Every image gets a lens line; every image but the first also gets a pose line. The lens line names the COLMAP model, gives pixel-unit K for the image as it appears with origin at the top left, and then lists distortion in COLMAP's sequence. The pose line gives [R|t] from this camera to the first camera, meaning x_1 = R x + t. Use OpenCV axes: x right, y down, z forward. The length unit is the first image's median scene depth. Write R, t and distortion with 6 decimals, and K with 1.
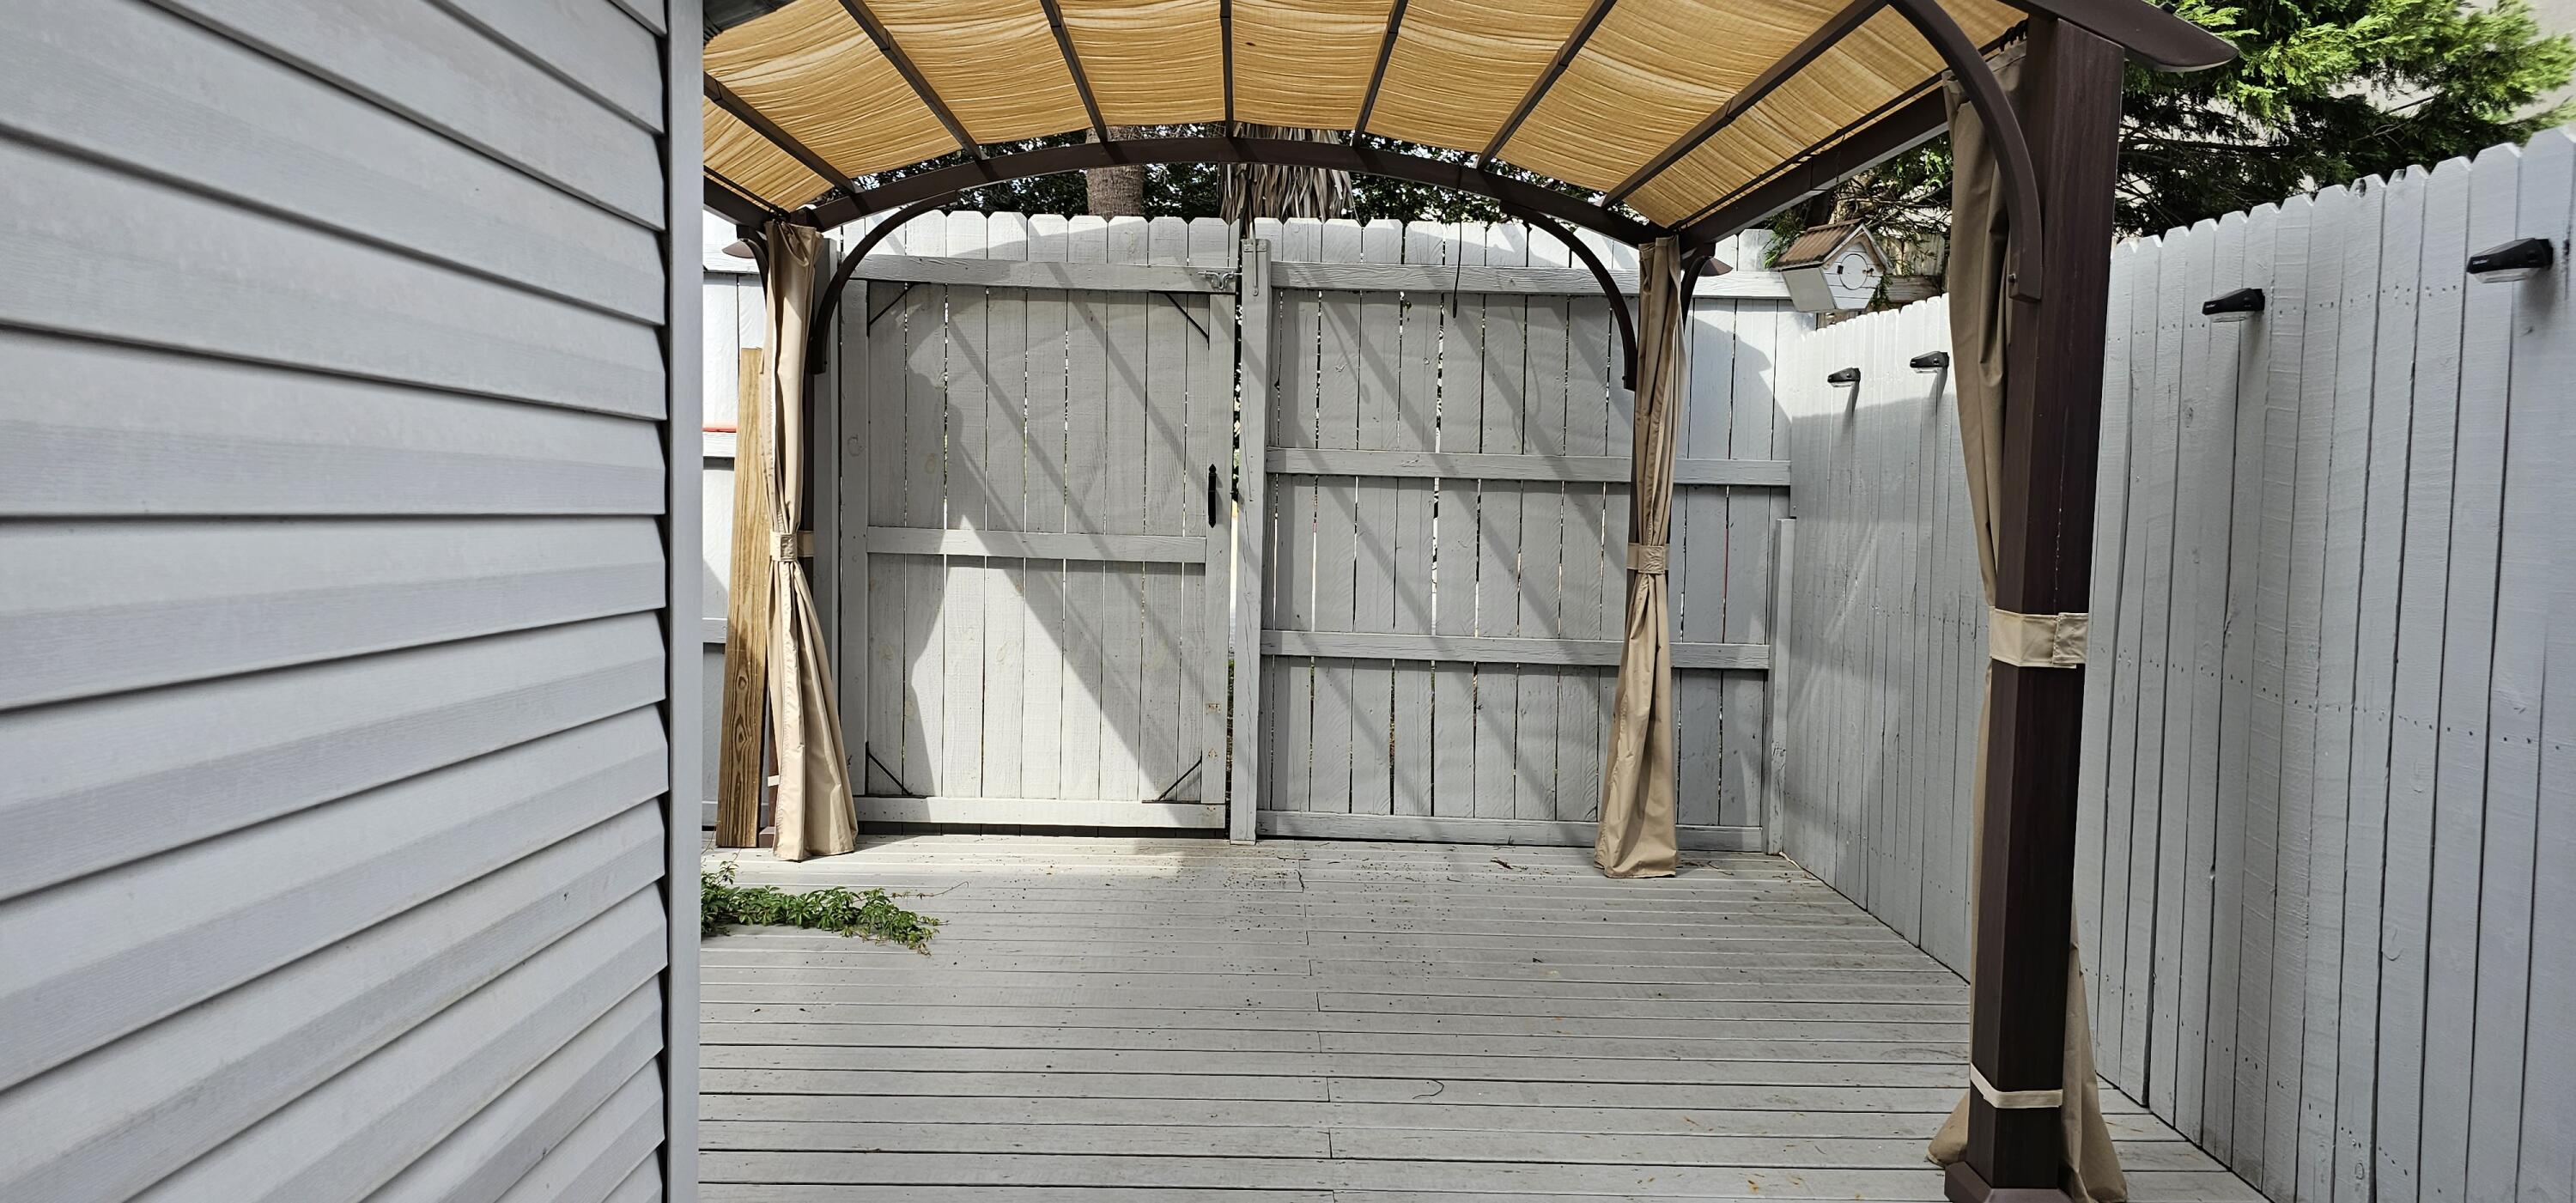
lens RADIAL K [[1724.6, 0, 1288.9], [0, 1724.6, 620.2], [0, 0, 1]] dist [0.065773, -0.057329]
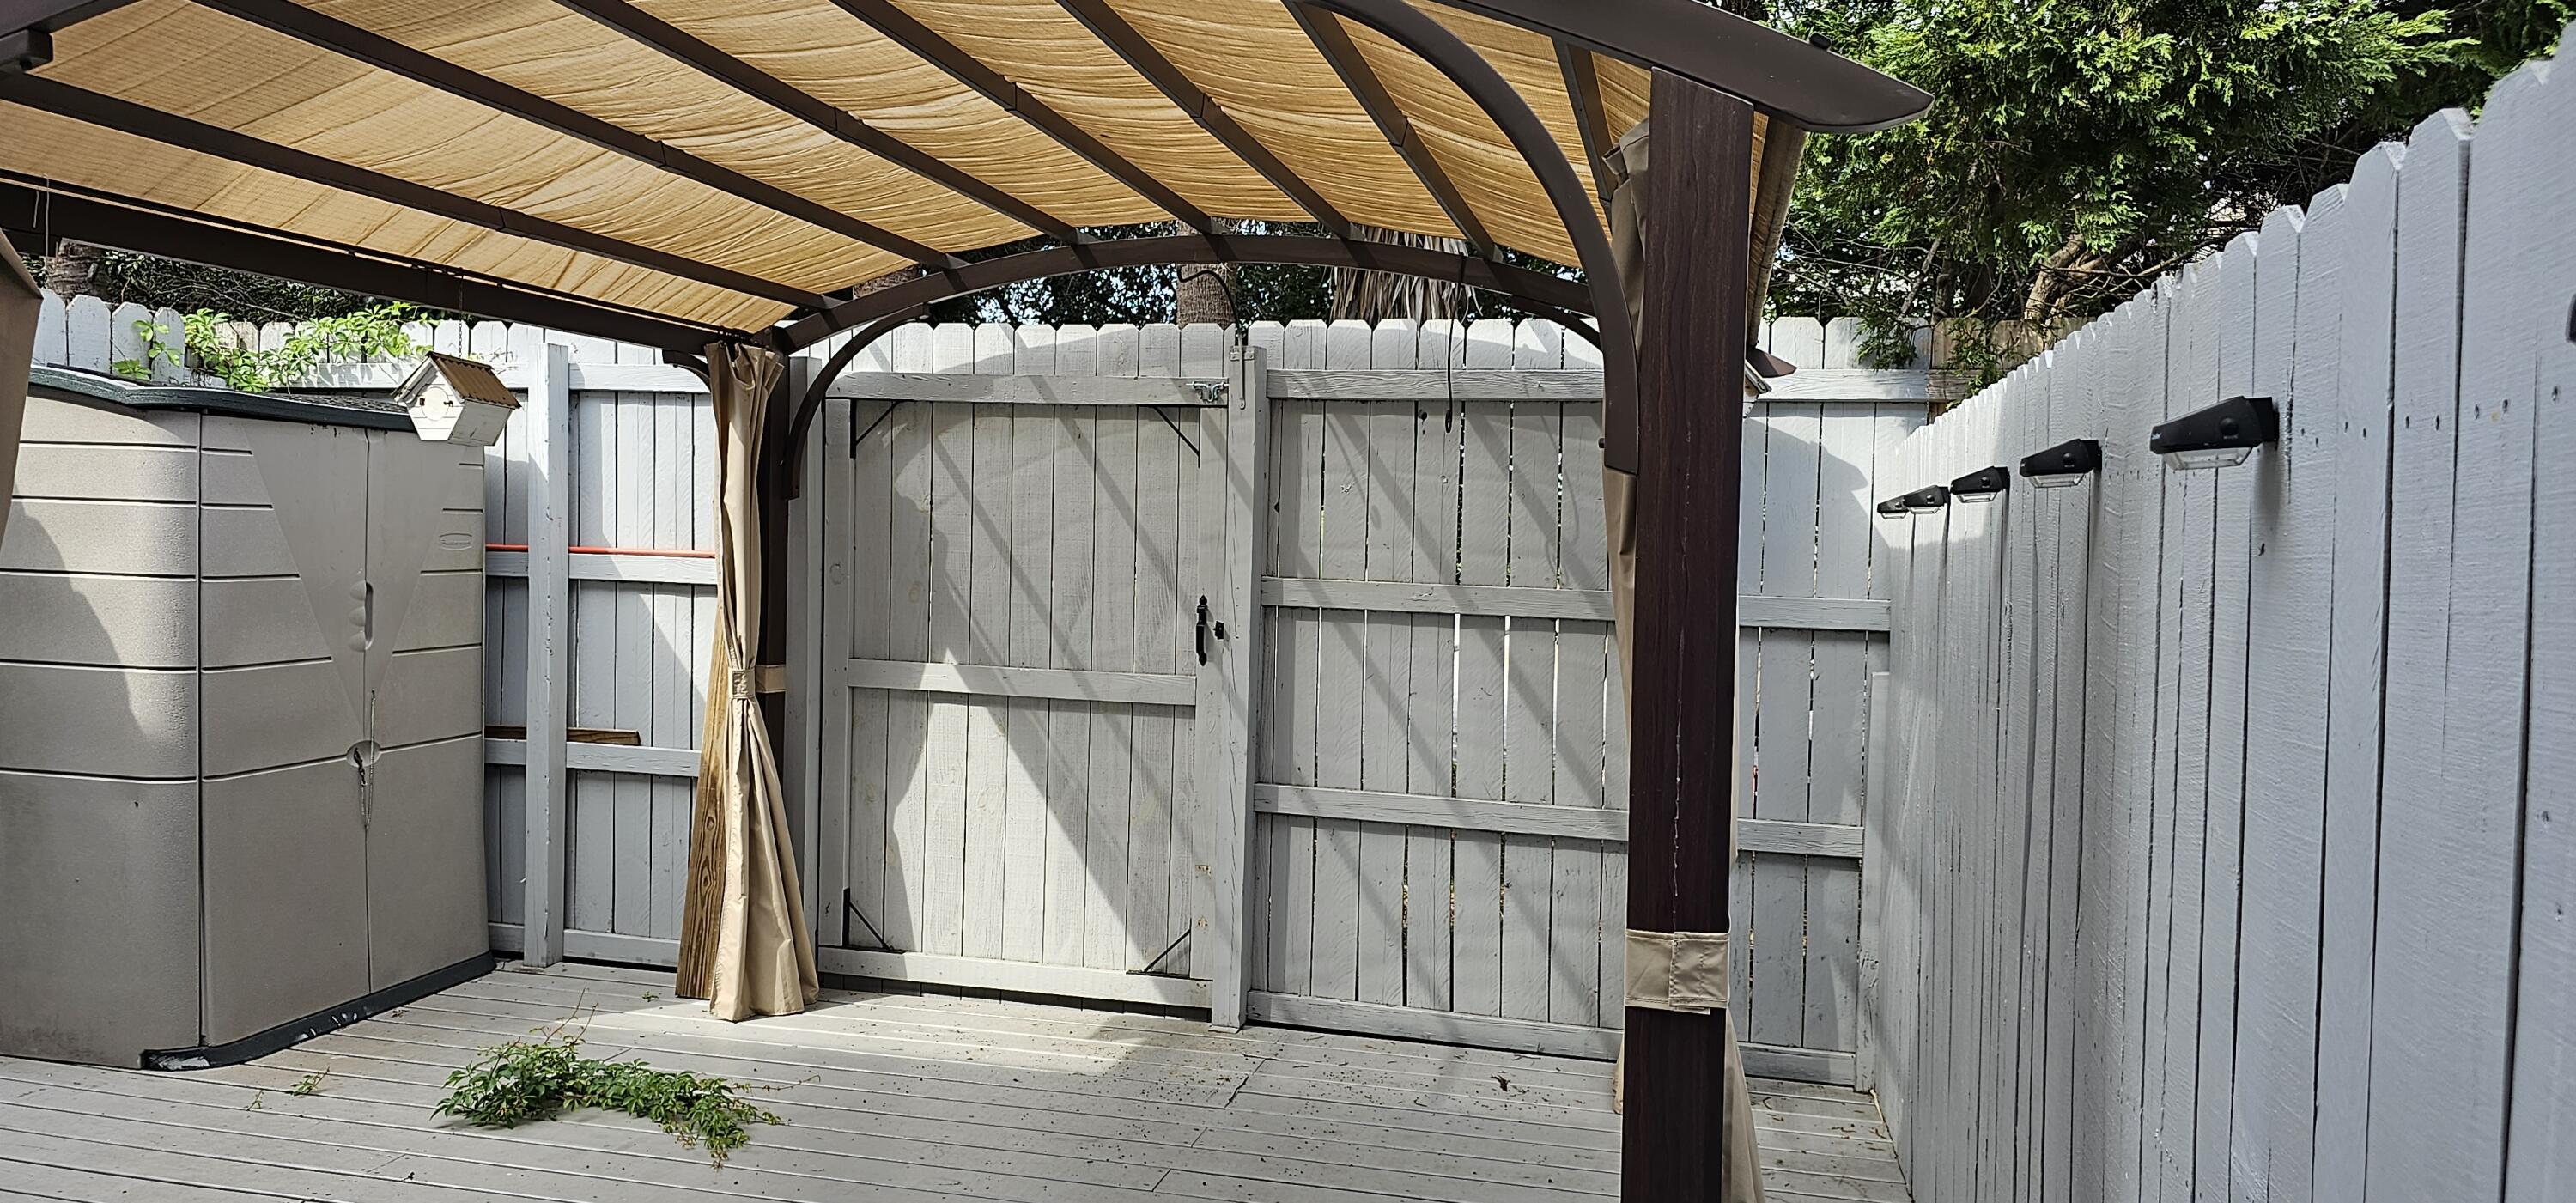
lens RADIAL K [[1736.4, 0, 1288.0], [0, 1736.4, 601.5], [0, 0, 1]] dist [0.050390, -0.001020]
pose [[0.968461, 0.012166, -0.248869, 0.221060], [-0.024826, 0.998549, -0.047796, -0.045750], [0.247926, 0.052467, 0.967357, 0.144474]]
